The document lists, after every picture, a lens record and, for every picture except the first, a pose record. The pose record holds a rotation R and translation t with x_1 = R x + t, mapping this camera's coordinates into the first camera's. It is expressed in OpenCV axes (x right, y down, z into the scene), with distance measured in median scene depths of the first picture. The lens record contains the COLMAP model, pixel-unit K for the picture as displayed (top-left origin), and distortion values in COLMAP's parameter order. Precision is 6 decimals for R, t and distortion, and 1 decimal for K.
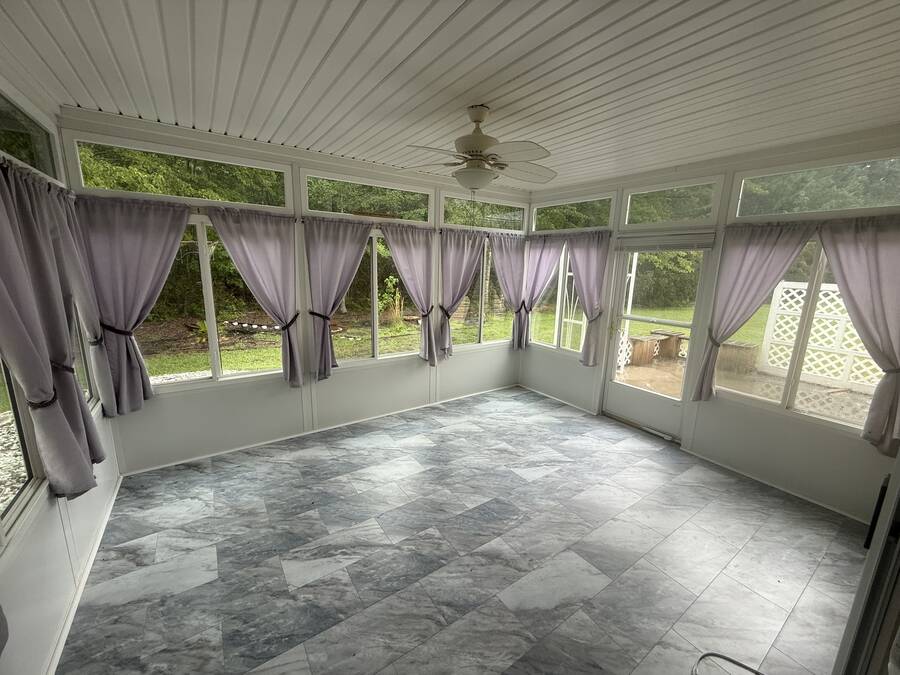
lens RADIAL K [[358.5, 0, 446.7], [0, 358.5, 338.0], [0, 0, 1]] dist [0.001314, 0.000009]
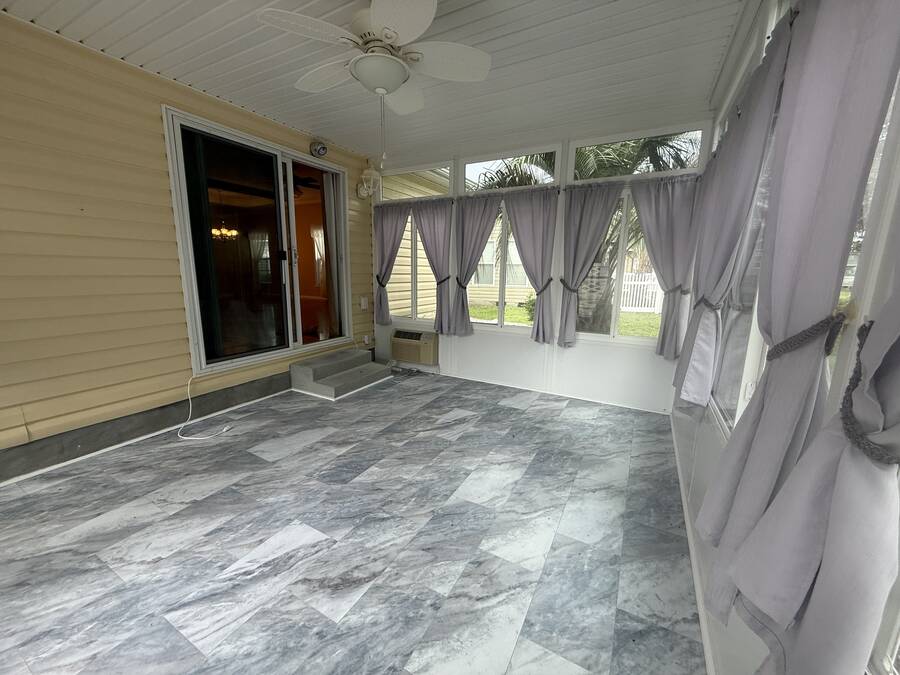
lens RADIAL K [[358.5, 0, 446.7], [0, 358.5, 338.0], [0, 0, 1]] dist [0.001314, 0.000009]
pose [[-0.890740, 0.048223, -0.451948, 0.291637], [-0.127494, 0.927925, 0.350287, -0.180280], [0.436266, 0.369635, -0.820391, 1.680523]]
